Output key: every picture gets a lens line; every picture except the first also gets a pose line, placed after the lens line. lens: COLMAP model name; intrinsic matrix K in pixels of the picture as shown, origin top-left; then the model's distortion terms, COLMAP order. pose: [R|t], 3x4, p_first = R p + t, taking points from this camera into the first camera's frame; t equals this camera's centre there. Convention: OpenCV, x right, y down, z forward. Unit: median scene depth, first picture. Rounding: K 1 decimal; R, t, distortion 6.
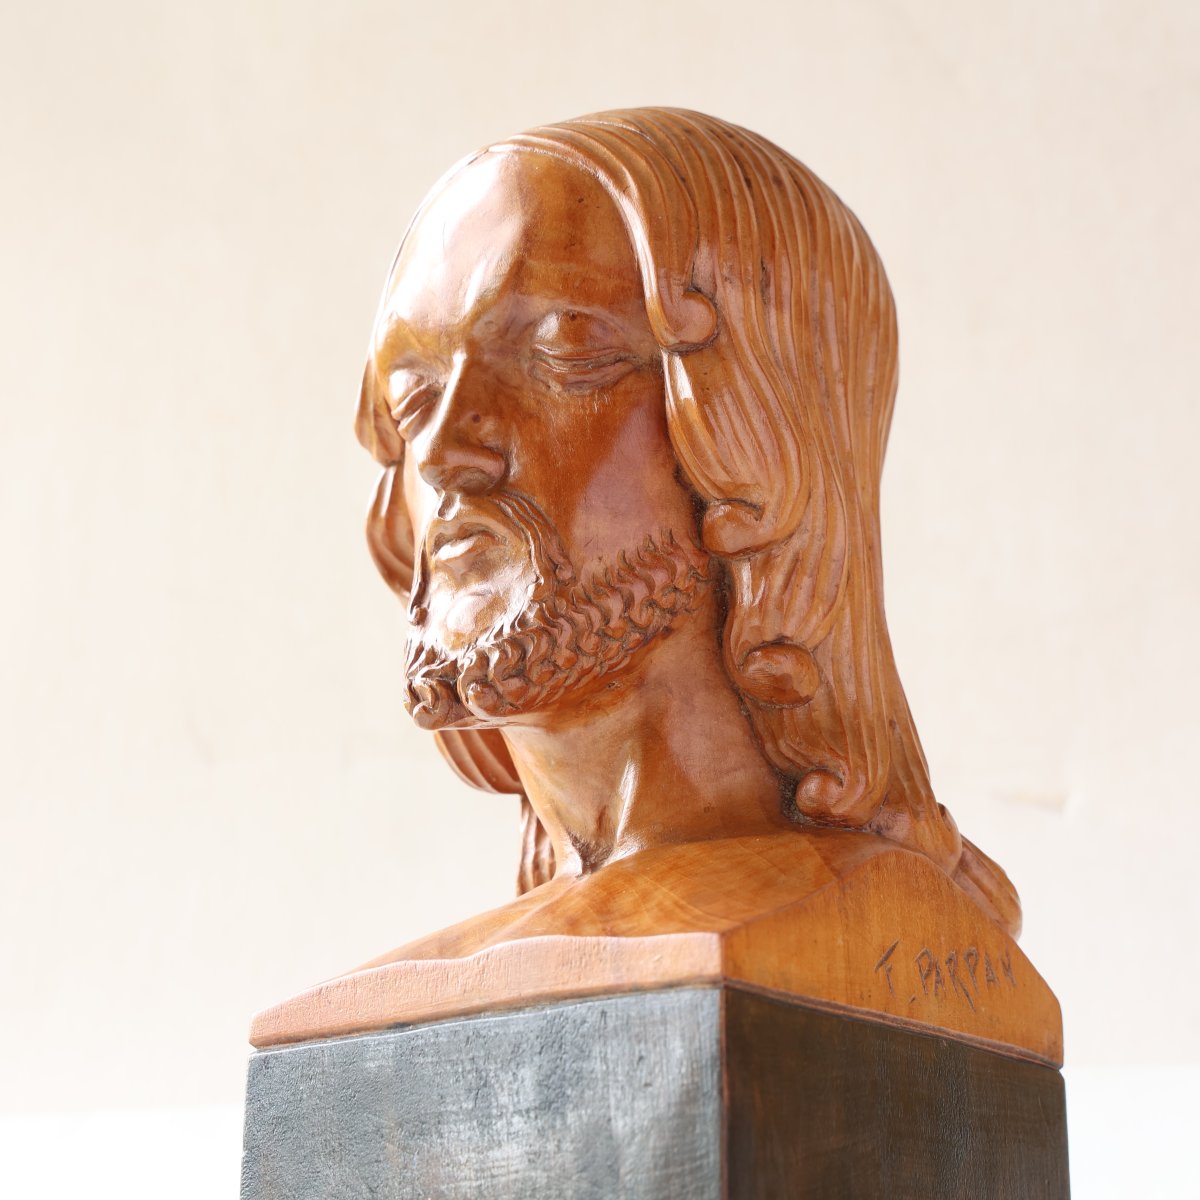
lens RADIAL K [[2509.1, 0, 598.0], [0, 2509.1, 602.8], [0, 0, 1]] dist [0.104956, 0.000000]
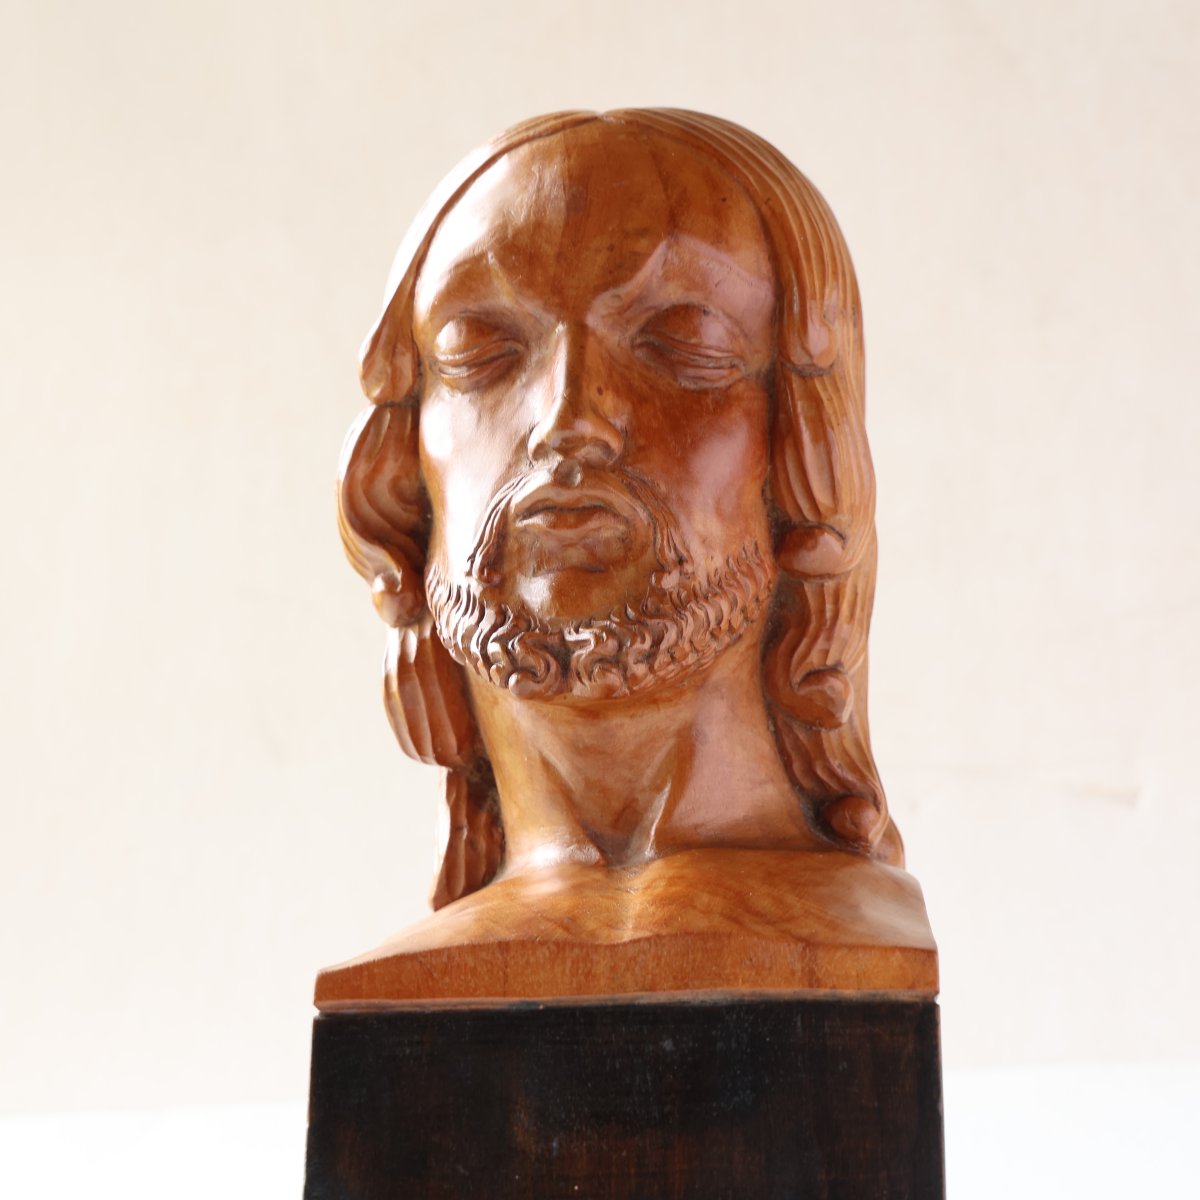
lens RADIAL K [[2509.1, 0, 600.6], [0, 2509.1, 594.2], [0, 0, 1]] dist [0.104956, 0.000000]
pose [[0.846662, 0.173458, 0.503067, -0.531480], [-0.170173, 0.983994, -0.052880, 0.056641], [-0.504187, -0.040837, 0.862628, 0.155324]]
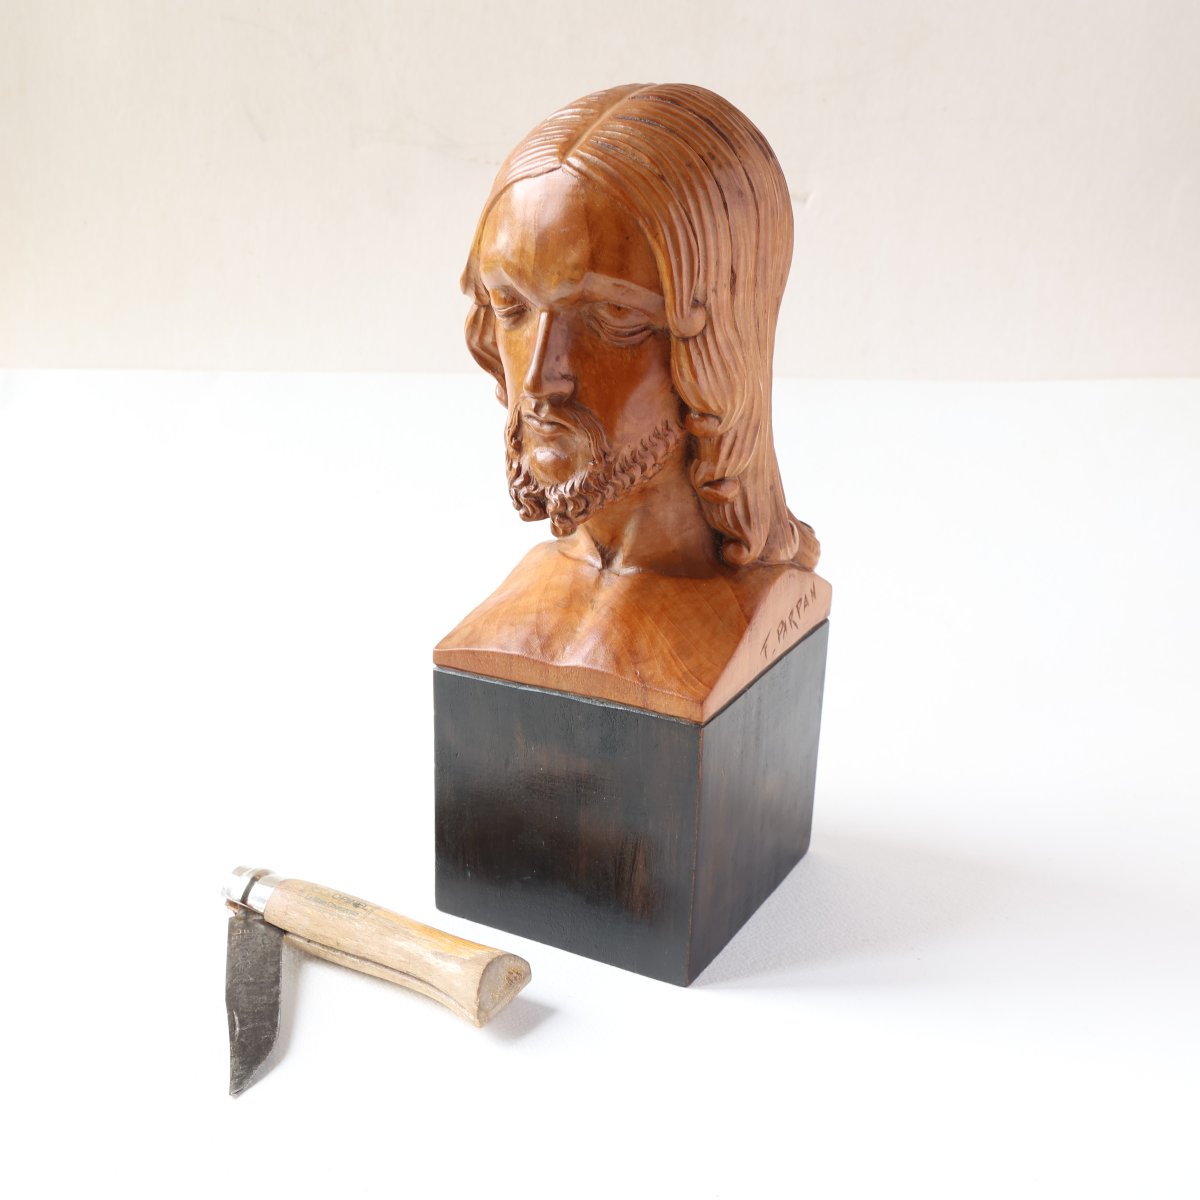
lens RADIAL K [[1585.0, 0, 603.0], [0, 1585.0, 600.4], [0, 0, 1]] dist [-0.005789, 0.000000]
pose [[0.988398, -0.038573, 0.146907, -0.183236], [-0.061011, 0.784924, 0.616580, -0.611426], [-0.139095, -0.618390, 0.773464, 0.070433]]
